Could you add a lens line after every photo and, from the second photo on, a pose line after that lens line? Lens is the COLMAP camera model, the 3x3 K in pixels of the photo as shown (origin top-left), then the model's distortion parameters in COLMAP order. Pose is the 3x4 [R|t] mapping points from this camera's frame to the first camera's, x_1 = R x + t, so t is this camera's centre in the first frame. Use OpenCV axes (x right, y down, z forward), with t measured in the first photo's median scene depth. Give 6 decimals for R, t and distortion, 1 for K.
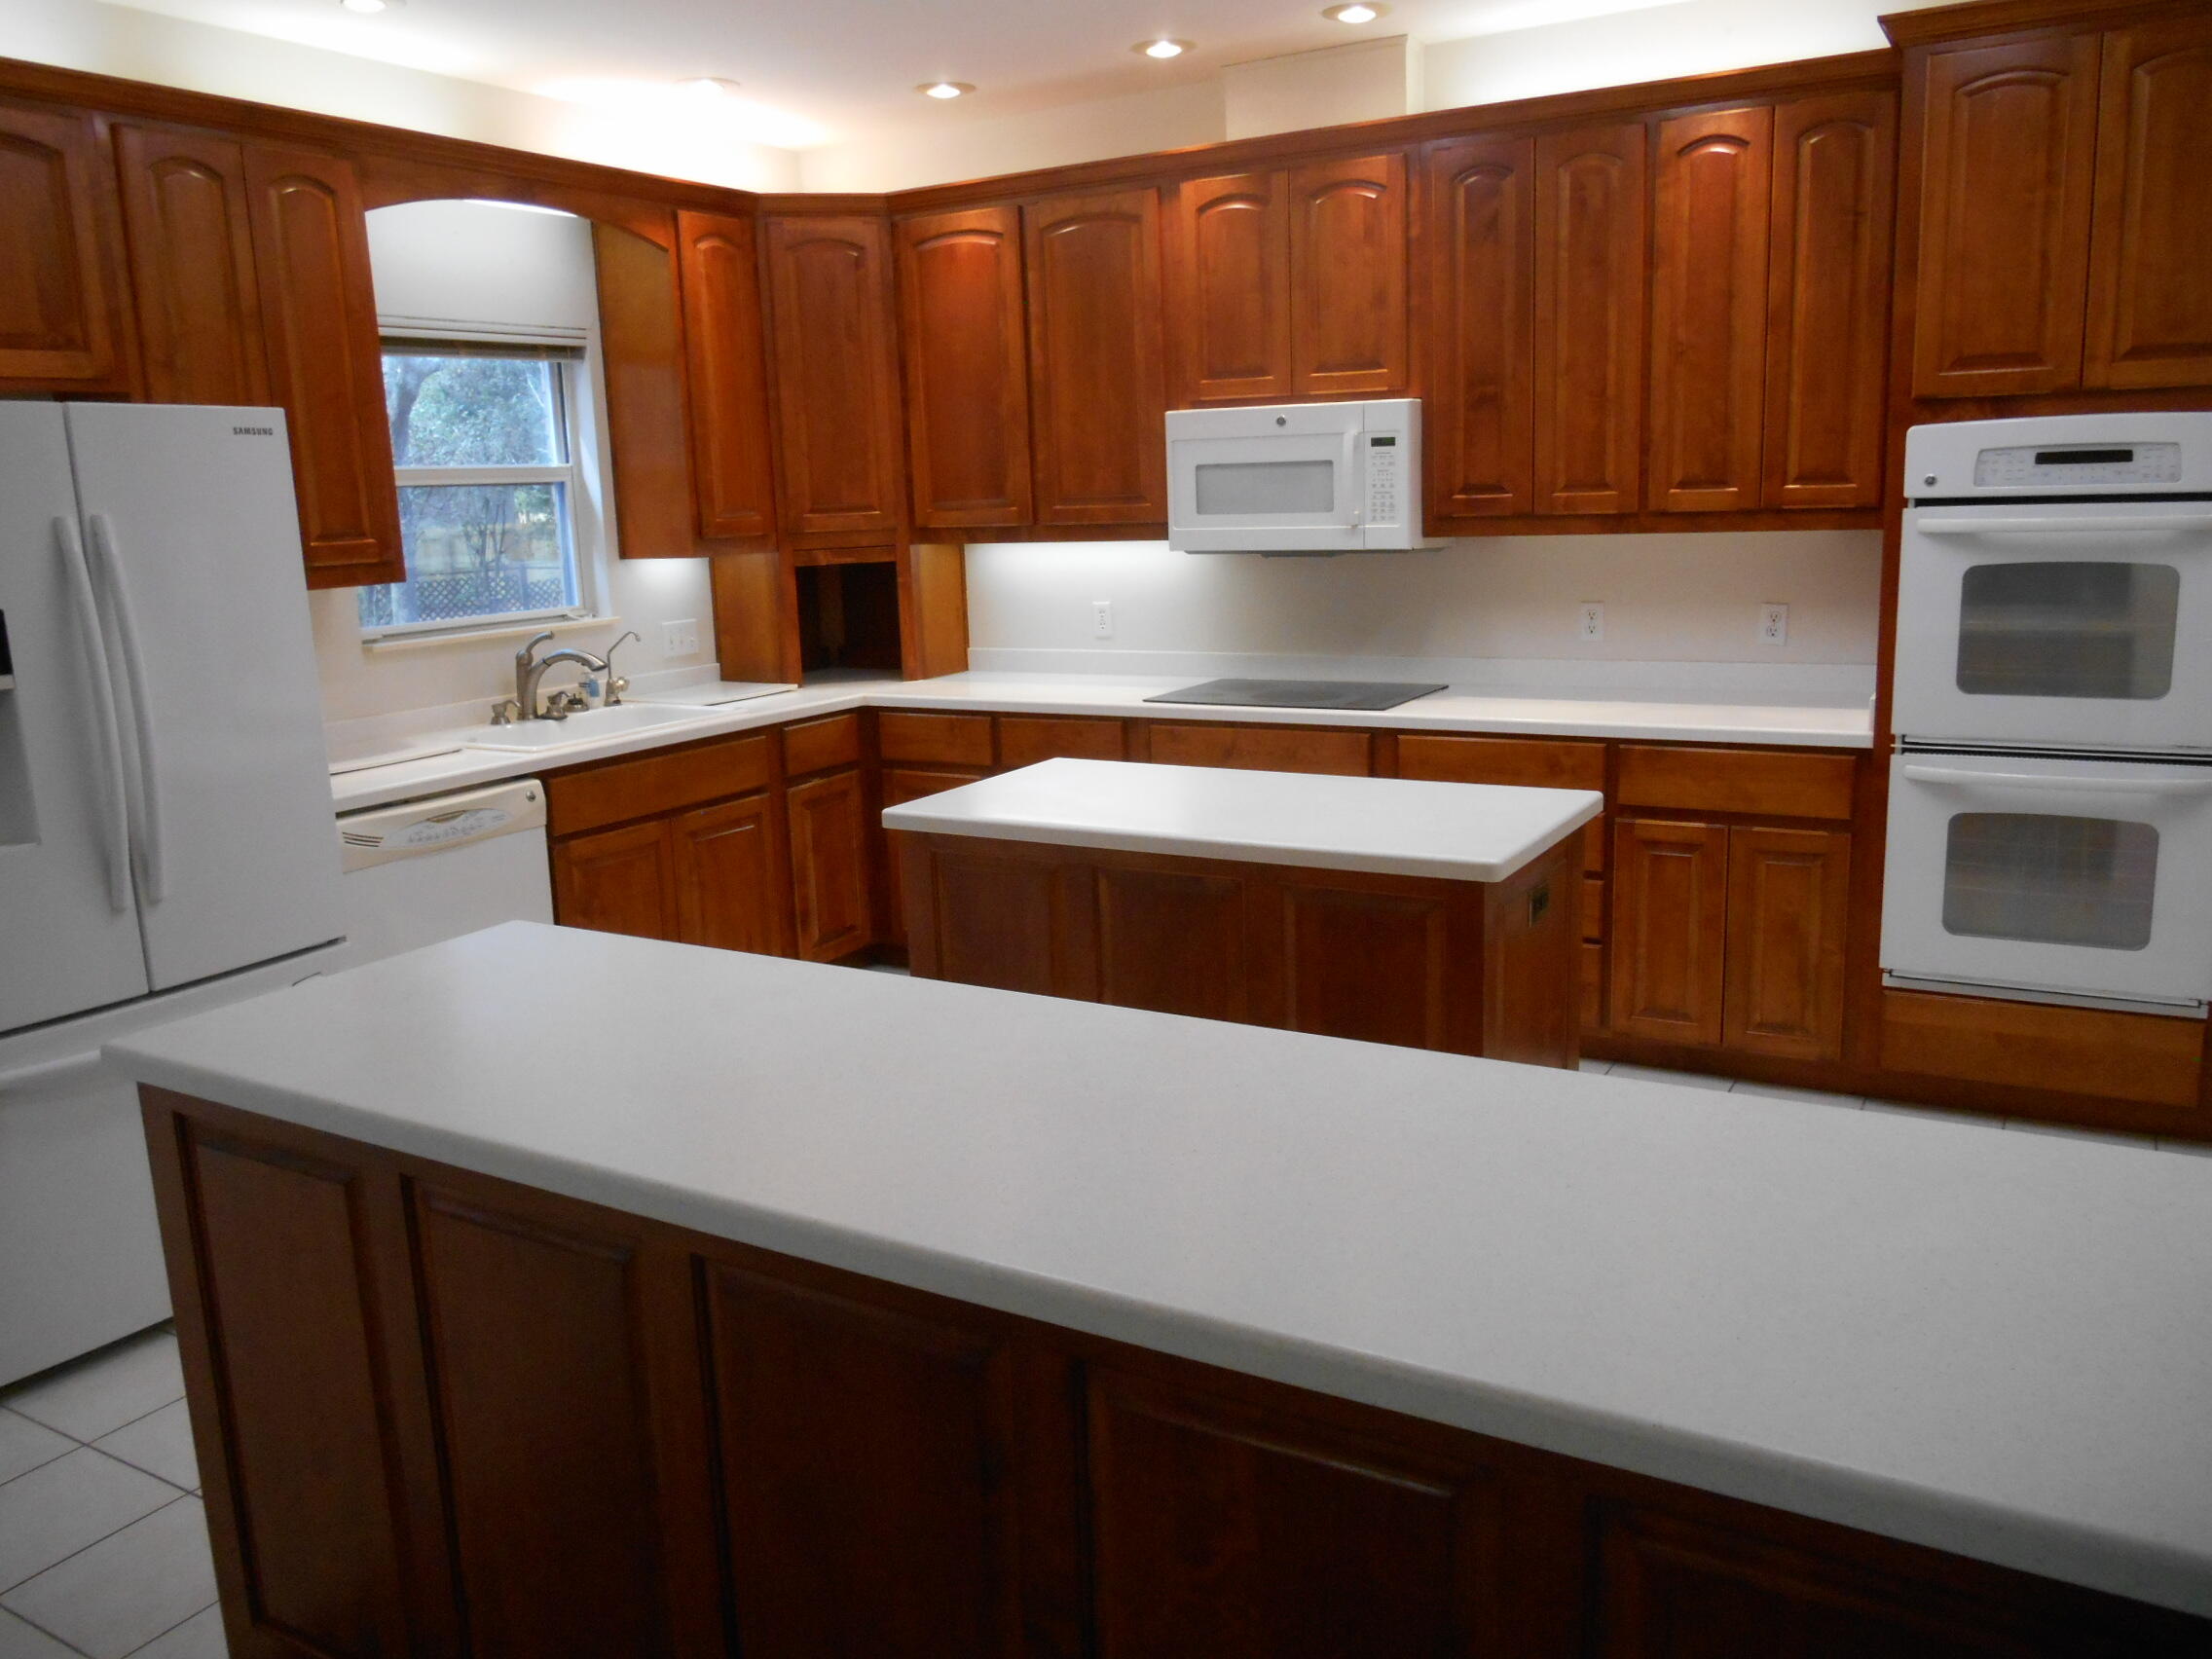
lens RADIAL K [[1709.8, 0, 1118.2], [0, 1709.8, 815.4], [0, 0, 1]] dist [-0.019620, -0.000056]
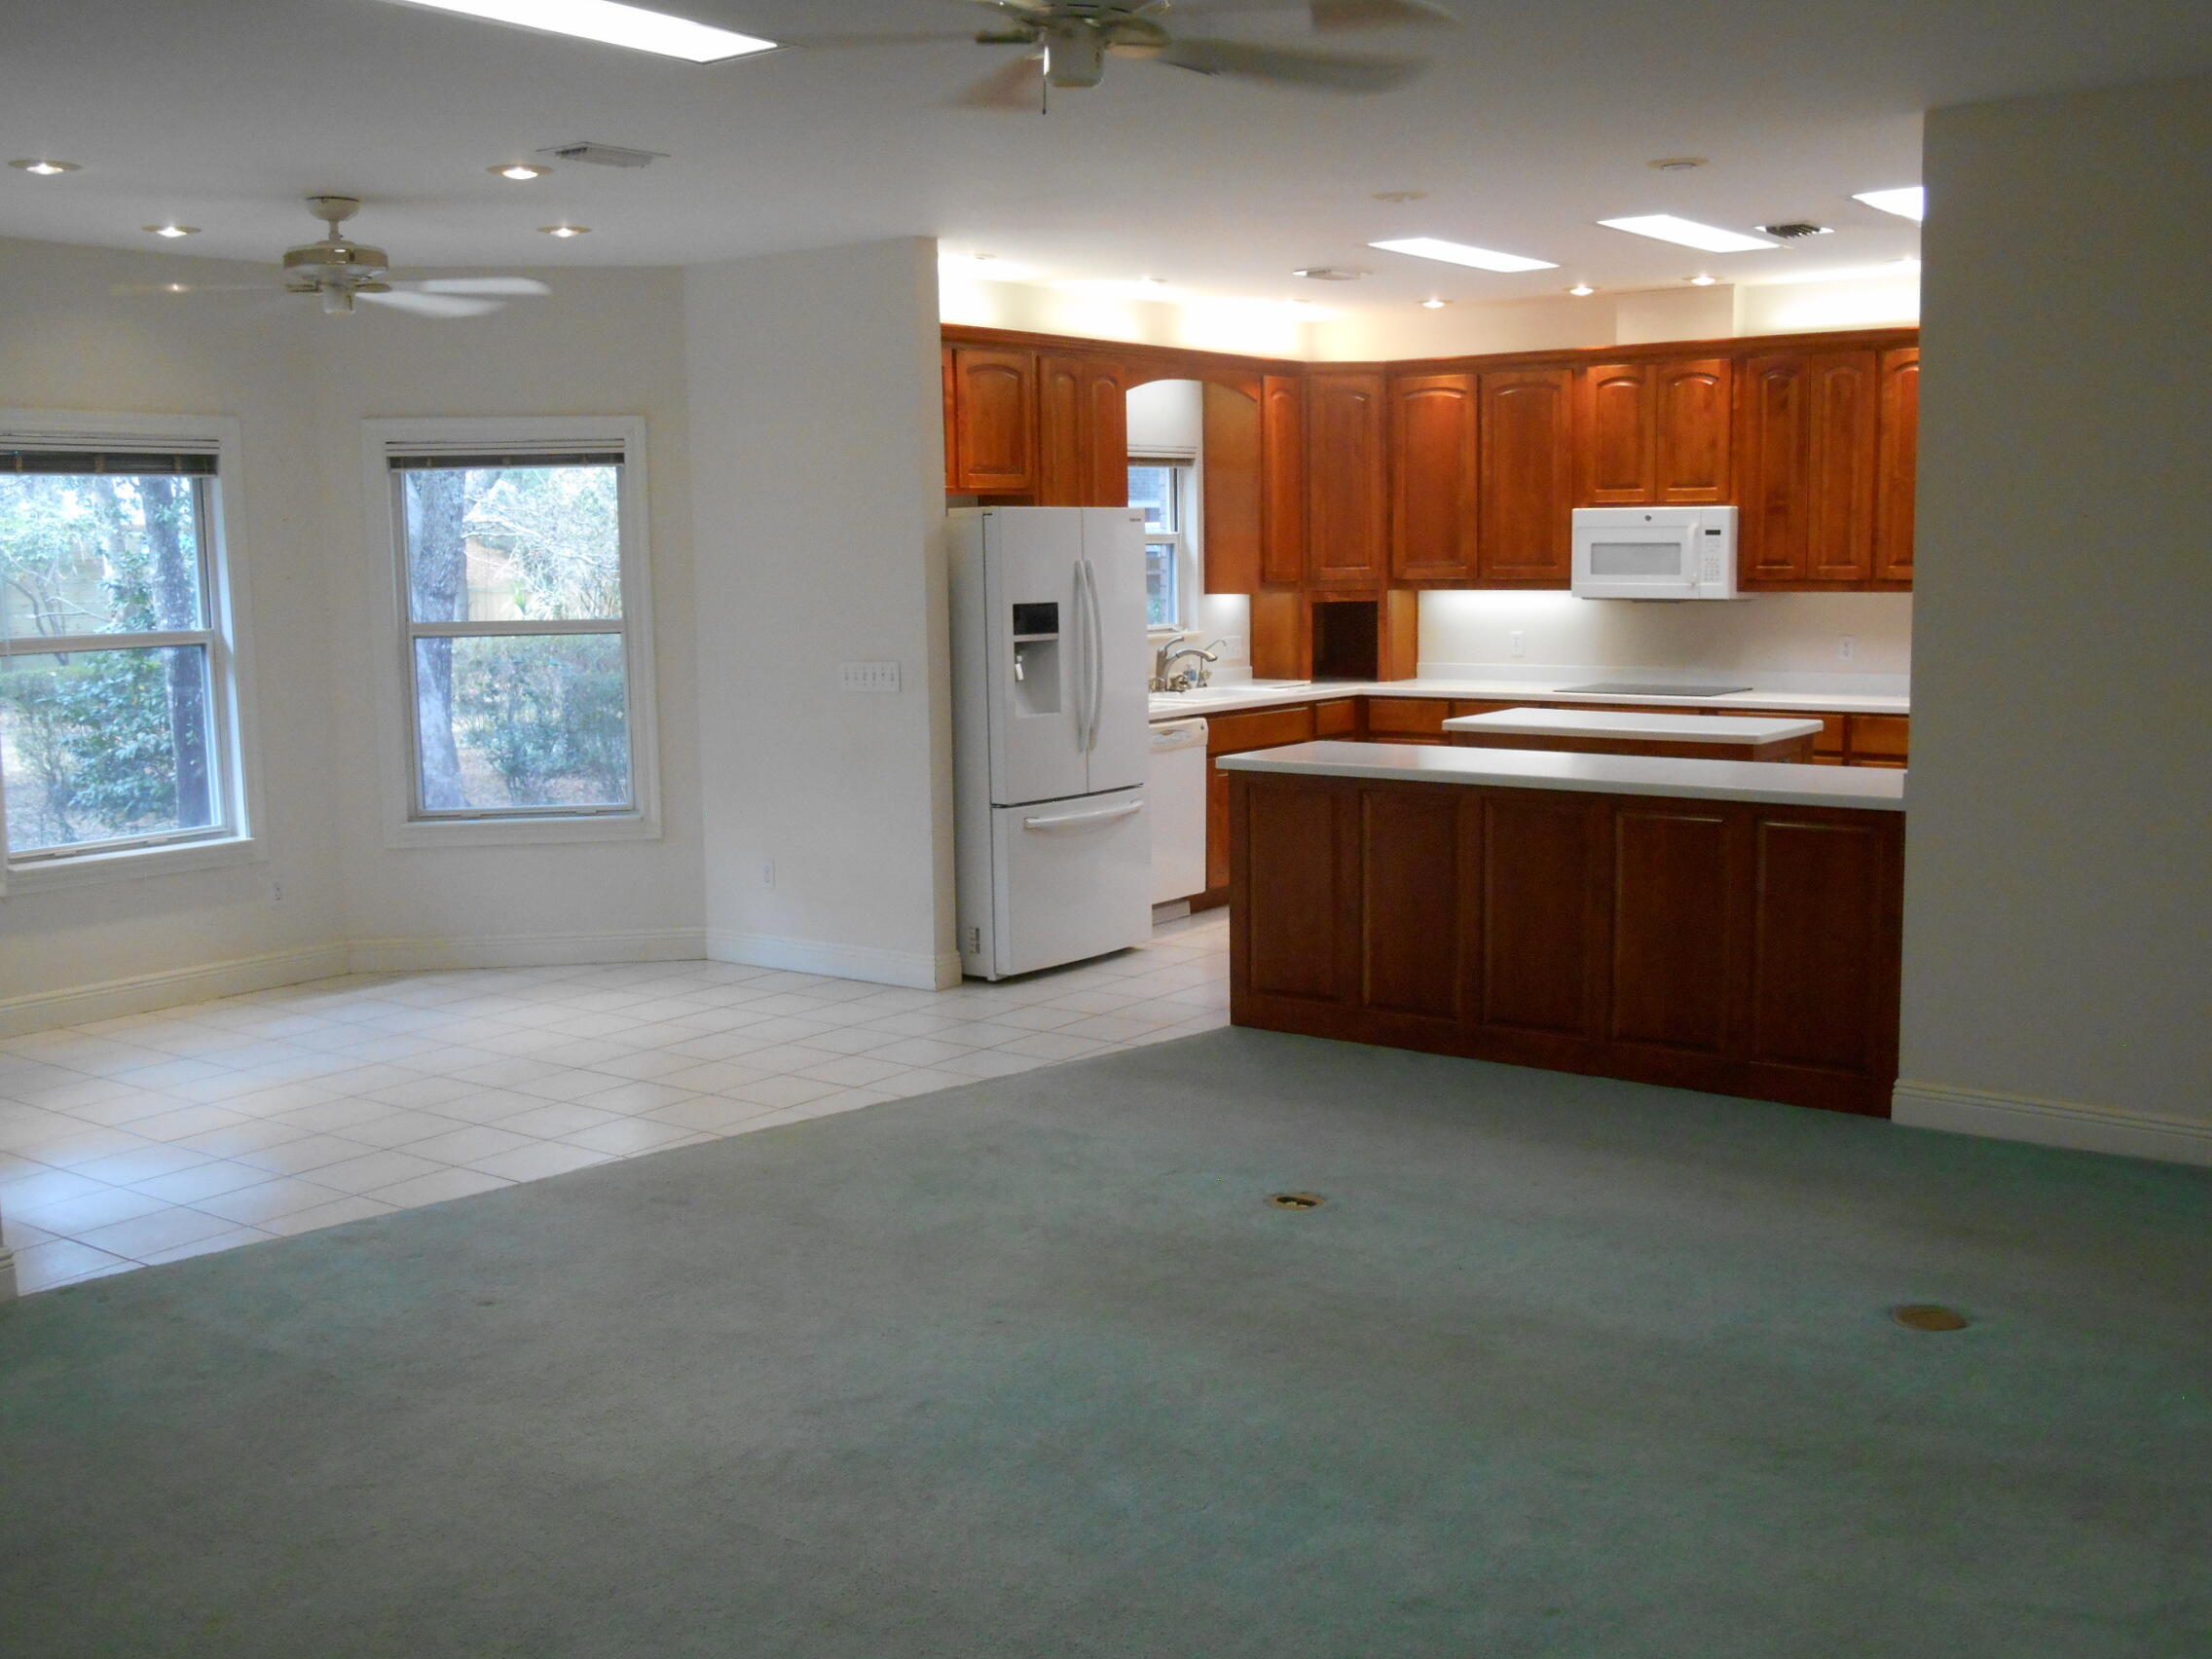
lens RADIAL K [[2232.2, 0, 1107.9], [0, 2232.2, 829.4], [0, 0, 1]] dist [-0.034359, 0.000000]
pose [[0.993434, 0.035912, -0.108626, -0.168853], [-0.042406, 0.997411, -0.058070, 0.200596], [0.106259, 0.062295, 0.992385, -1.092794]]
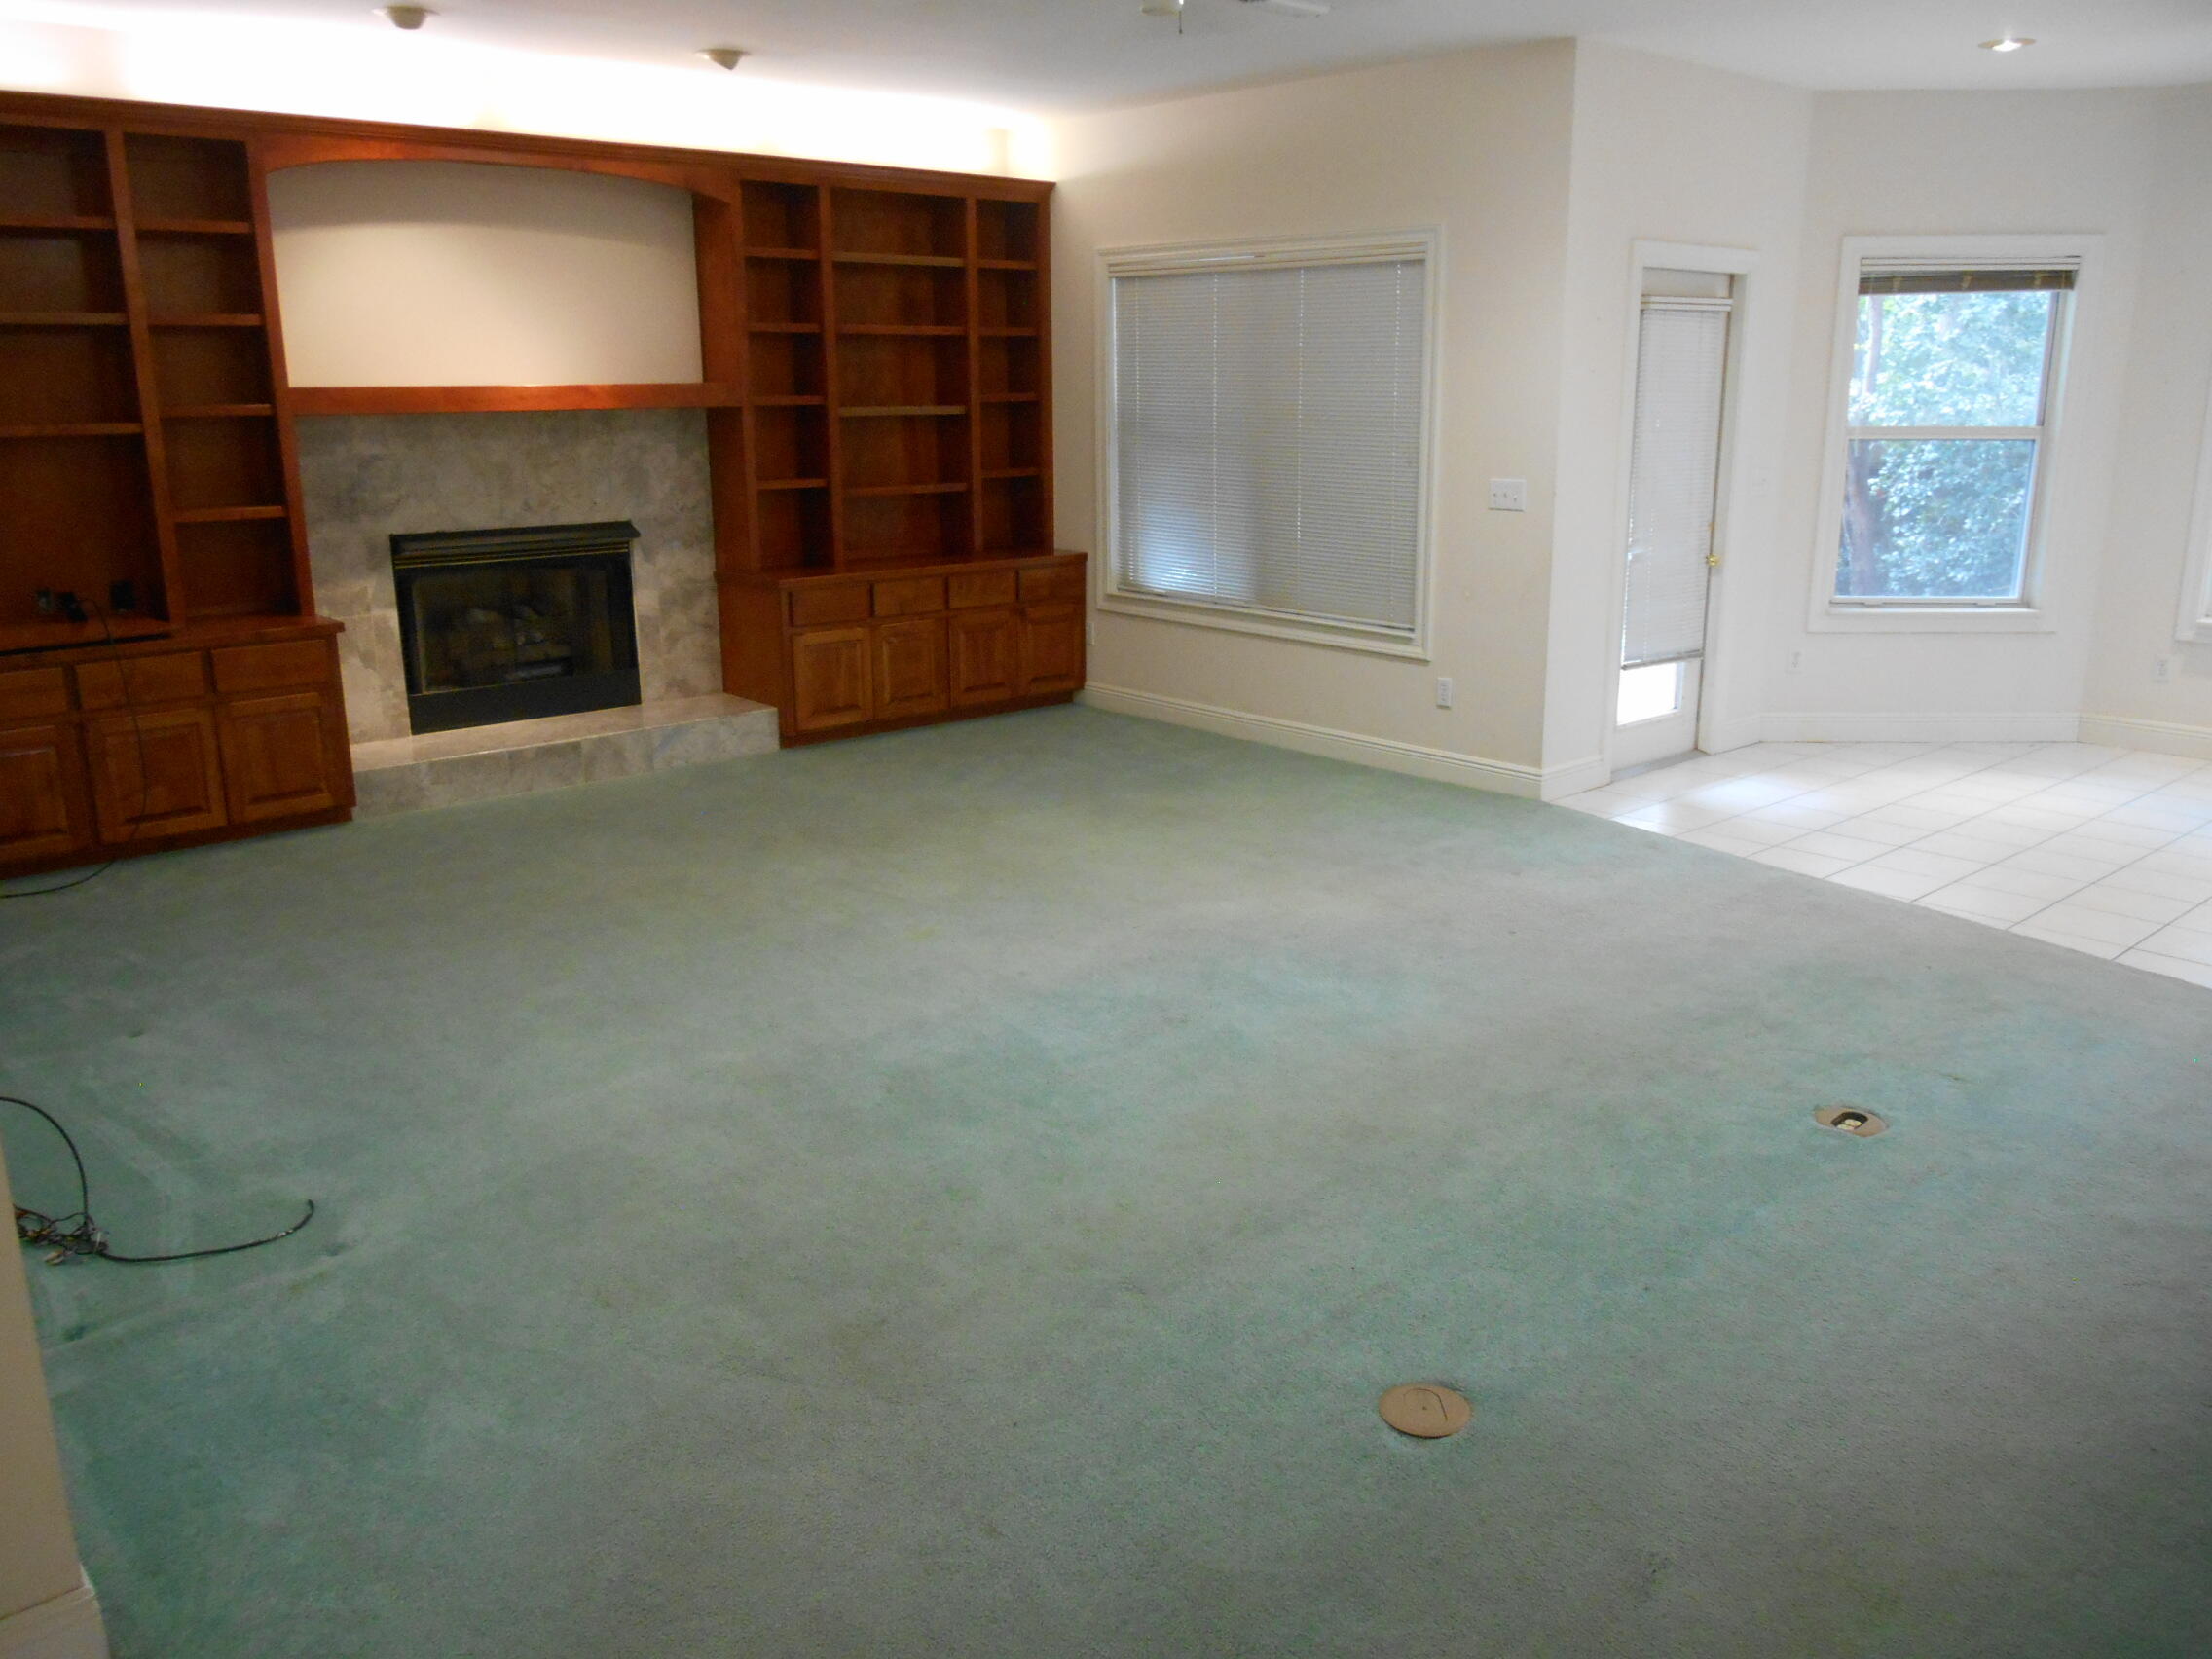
lens RADIAL K [[1709.8, 0, 1107.8], [0, 1709.8, 829.8], [0, 0, 1]] dist [-0.019620, -0.000056]
pose [[-0.304829, 0.278299, -0.910840, 0.572991], [-0.168864, 0.925411, 0.339264, -0.003418], [0.937318, 0.257225, -0.235097, -0.097666]]
